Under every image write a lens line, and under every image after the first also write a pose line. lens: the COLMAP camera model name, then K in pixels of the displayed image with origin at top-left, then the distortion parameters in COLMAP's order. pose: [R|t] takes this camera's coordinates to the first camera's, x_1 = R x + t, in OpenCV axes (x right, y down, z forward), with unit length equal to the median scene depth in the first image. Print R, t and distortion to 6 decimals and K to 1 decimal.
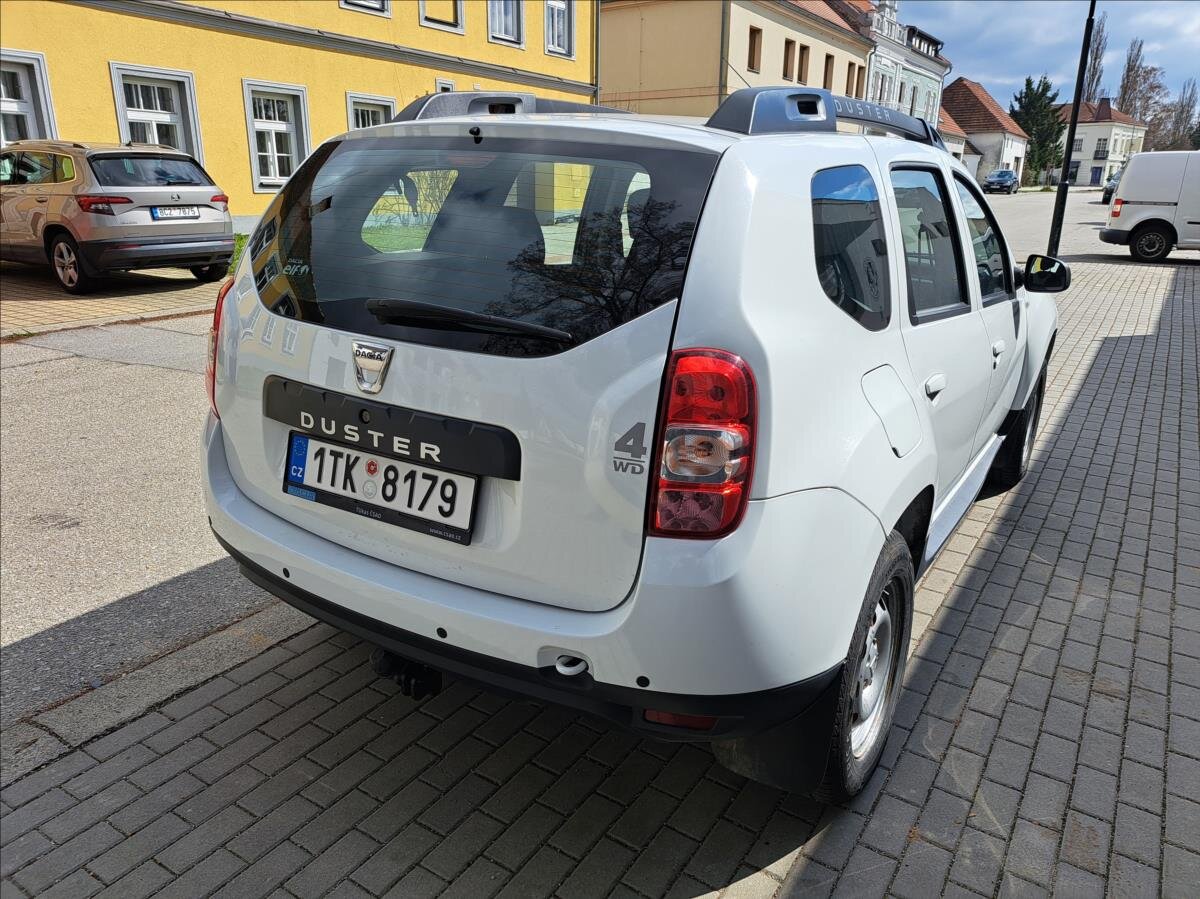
lens RADIAL K [[855.0, 0, 624.8], [0, 855.0, 453.1], [0, 0, 1]] dist [0.072202, -0.070648]
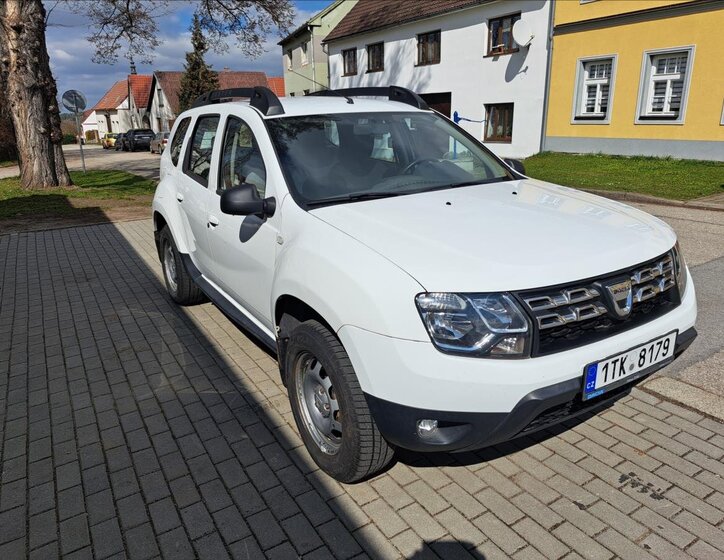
lens RADIAL K [[533.5, 0, 374.9], [0, 533.5, 274.1], [0, 0, 1]] dist [0.058542, -0.045958]
pose [[-0.442041, 0.245613, -0.862713, 2.014329], [-0.265043, 0.883073, 0.387213, -0.855768], [0.856943, 0.399820, -0.325257, 2.724660]]
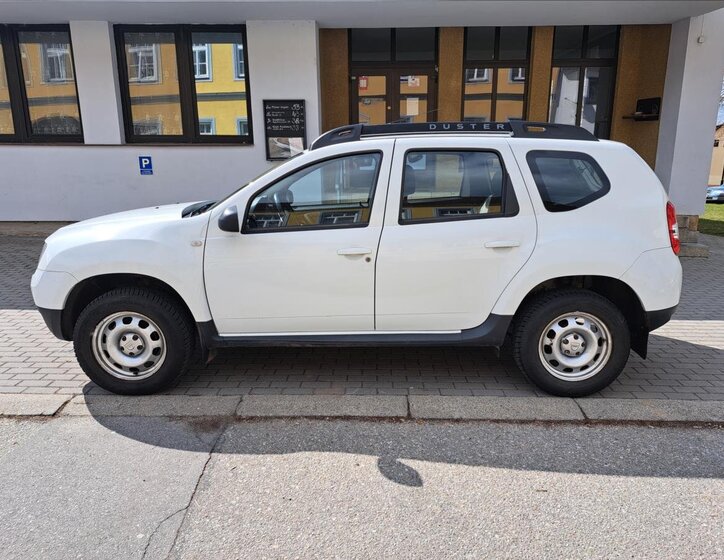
lens RADIAL K [[530.6, 0, 366.0], [0, 530.6, 276.3], [0, 0, 1]] dist [0.074378, -0.064886]
pose [[-0.517635, -0.216215, 0.827831, -1.526823], [0.254109, 0.885037, 0.390049, -0.962108], [-0.816996, 0.412262, -0.403184, 2.779593]]
